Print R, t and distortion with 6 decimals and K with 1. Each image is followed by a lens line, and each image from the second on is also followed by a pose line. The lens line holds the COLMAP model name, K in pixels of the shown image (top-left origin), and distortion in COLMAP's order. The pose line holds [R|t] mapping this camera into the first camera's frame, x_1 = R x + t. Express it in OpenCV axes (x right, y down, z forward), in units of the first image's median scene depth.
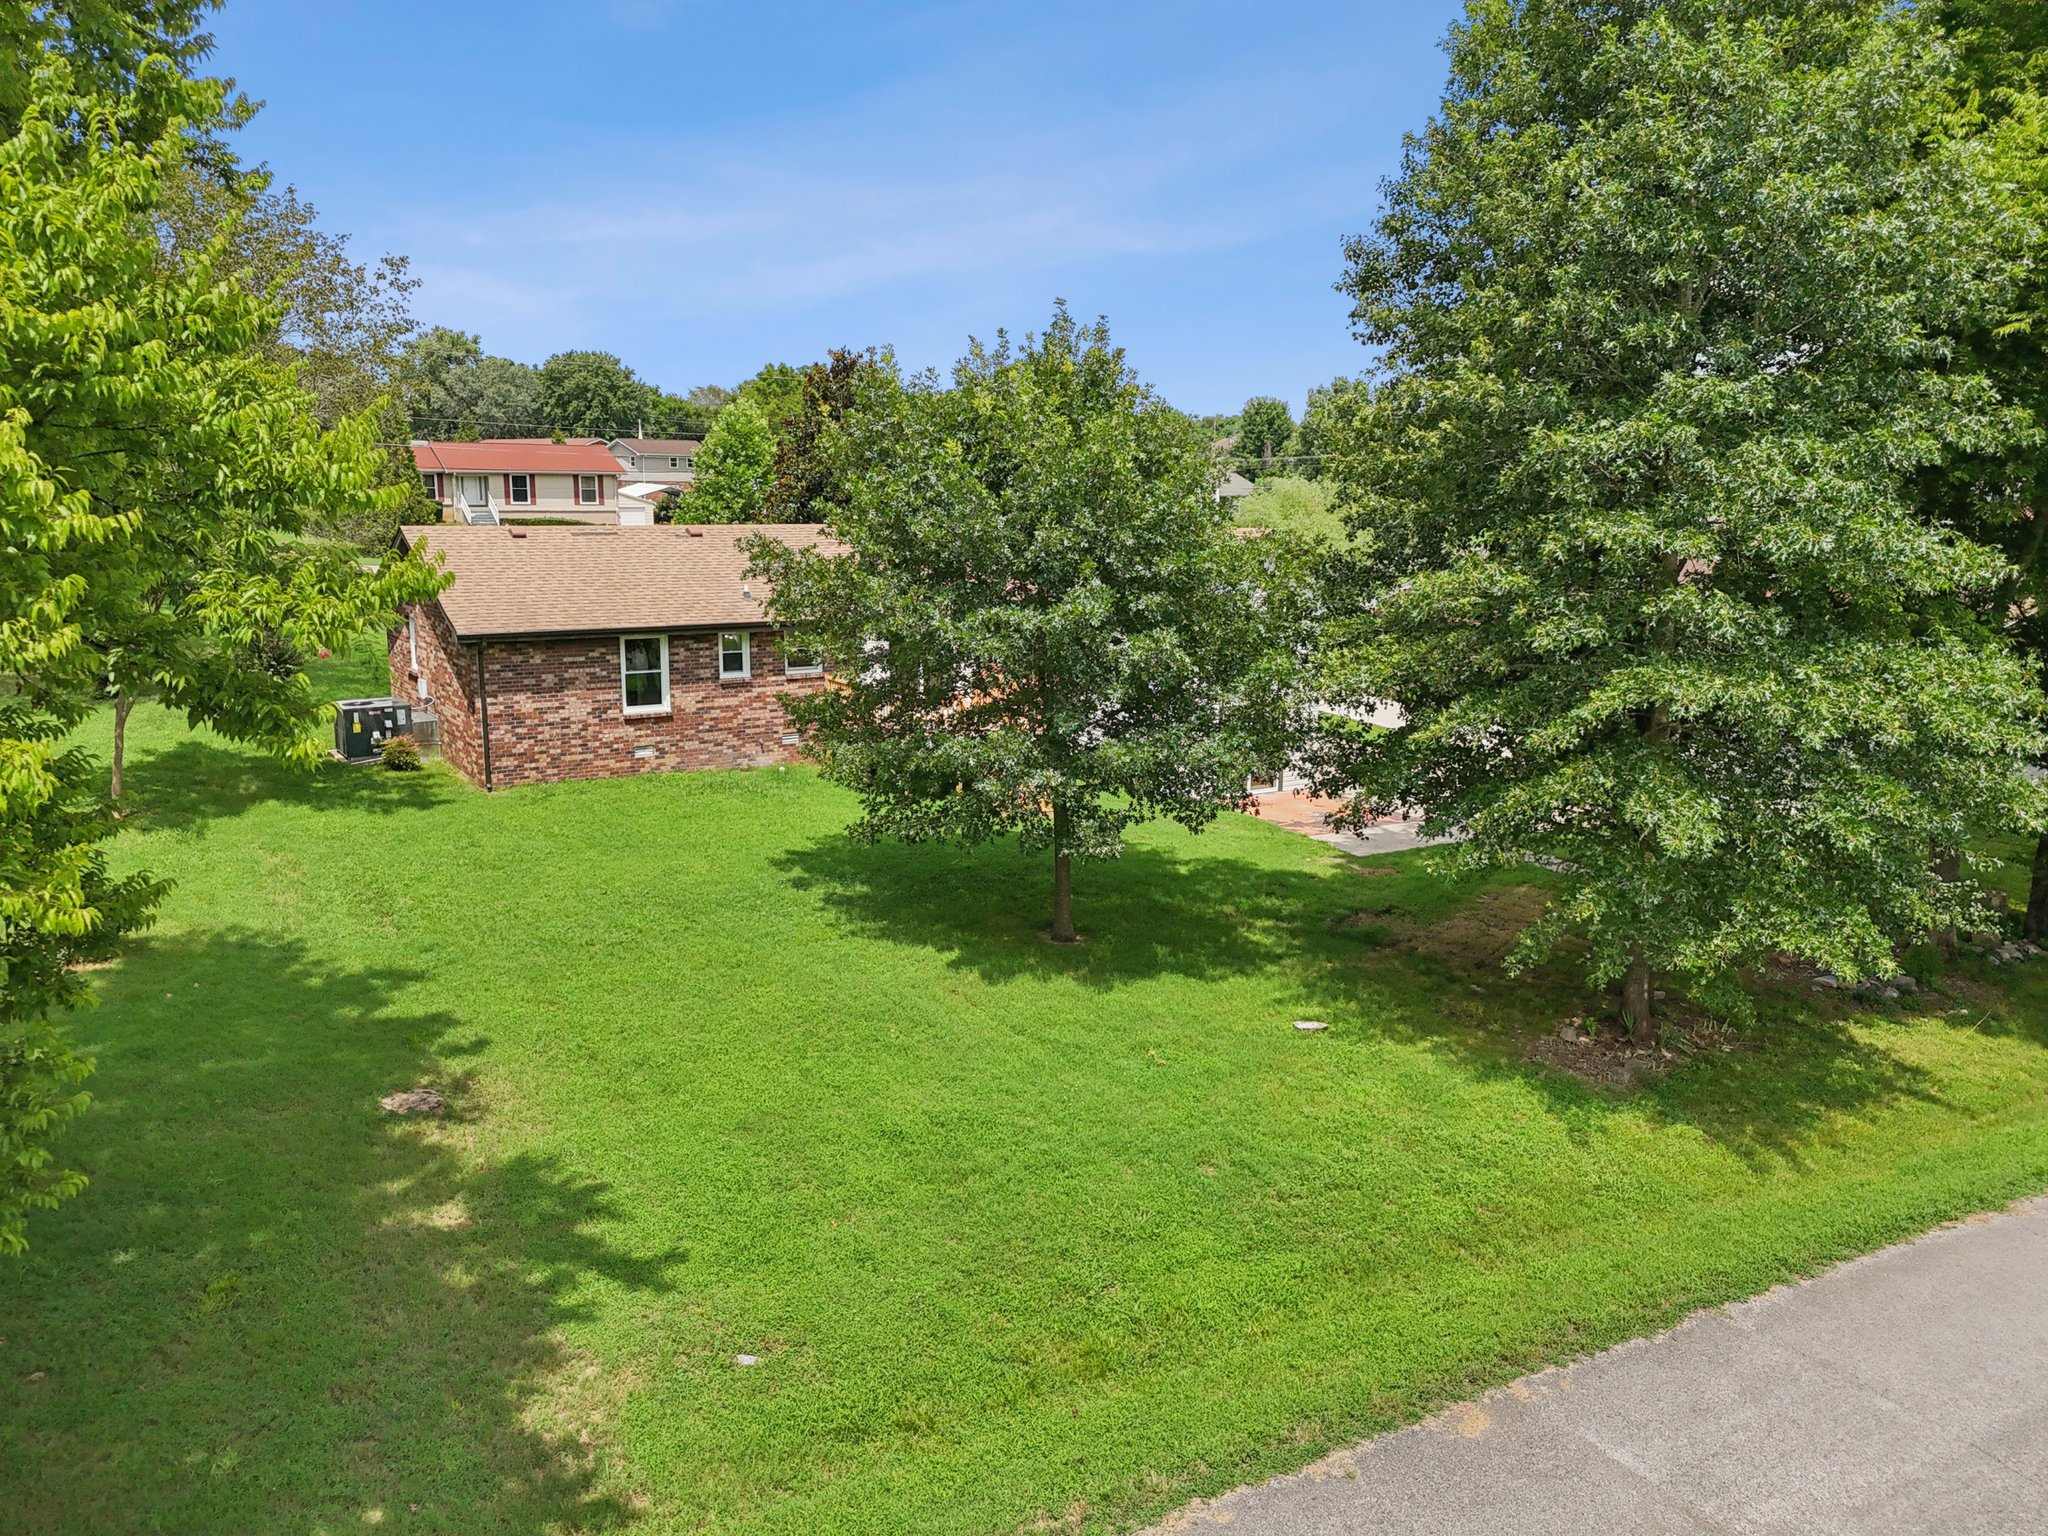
lens RADIAL K [[1536.1, 0, 1016.7], [0, 1536.1, 771.3], [0, 0, 1]] dist [0.055616, -0.041591]
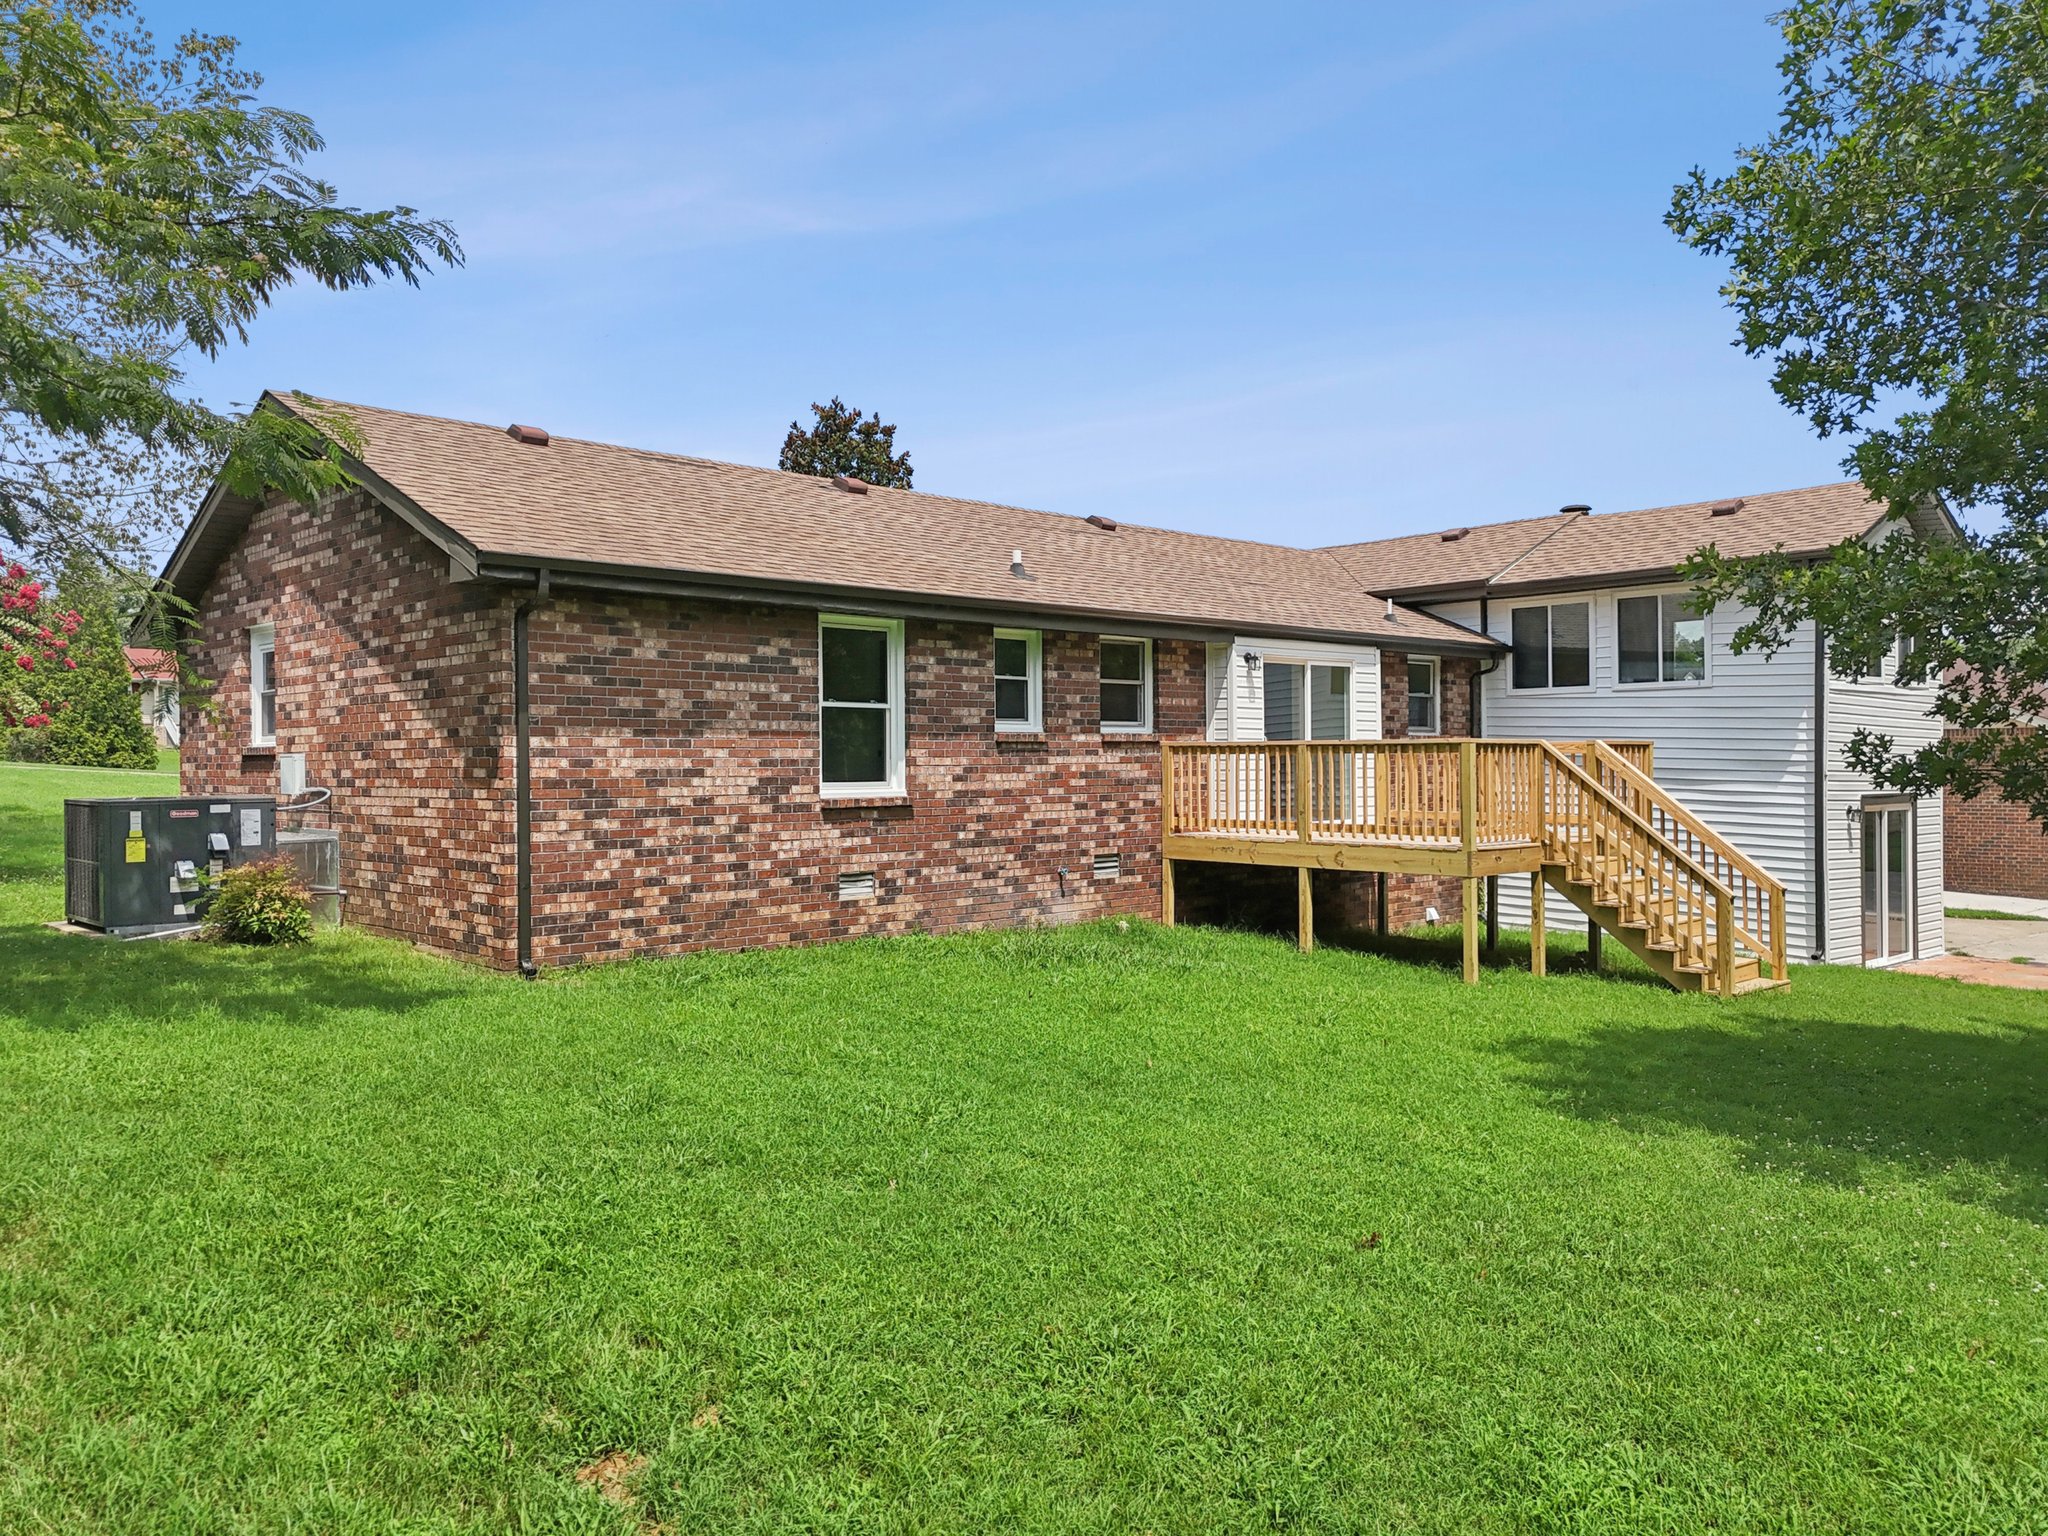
lens RADIAL K [[1536.1, 0, 1035.2], [0, 1536.1, 769.0], [0, 0, 1]] dist [0.055616, -0.041591]
pose [[0.979305, -0.019567, 0.201443, -0.282010], [0.057057, 0.981636, -0.182029, 0.036870], [-0.194182, 0.189755, 0.962438, 0.571928]]
